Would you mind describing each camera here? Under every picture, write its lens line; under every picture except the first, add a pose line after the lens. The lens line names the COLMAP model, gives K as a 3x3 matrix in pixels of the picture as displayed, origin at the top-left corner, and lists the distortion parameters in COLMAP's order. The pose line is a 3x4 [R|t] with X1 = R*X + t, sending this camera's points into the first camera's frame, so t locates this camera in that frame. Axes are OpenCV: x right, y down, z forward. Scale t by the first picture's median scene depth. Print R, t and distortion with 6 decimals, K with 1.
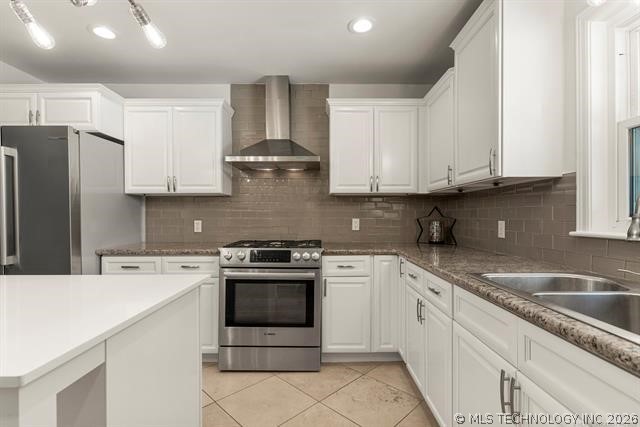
lens RADIAL K [[308.1, 0, 321.0], [0, 308.1, 211.6], [0, 0, 1]] dist [0.001004, 0.001094]
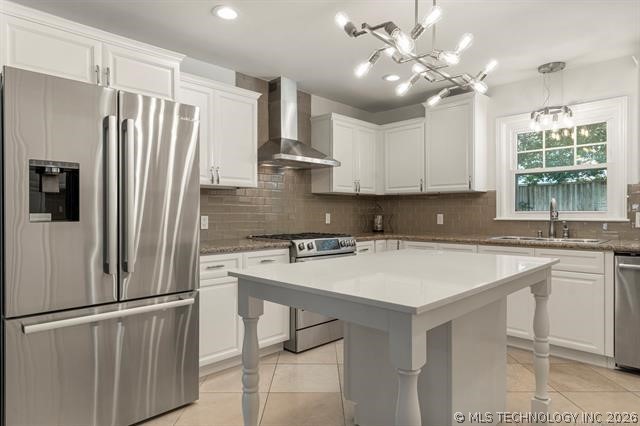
lens RADIAL K [[371.1, 0, 320.0], [0, 371.1, 213.0], [0, 0, 1]] dist [-0.003070, -0.000281]
pose [[0.717521, -0.000453, 0.696537, -1.024572], [-0.007284, 0.999940, 0.008154, 0.009683], [-0.696499, -0.010925, 0.717475, 0.000818]]
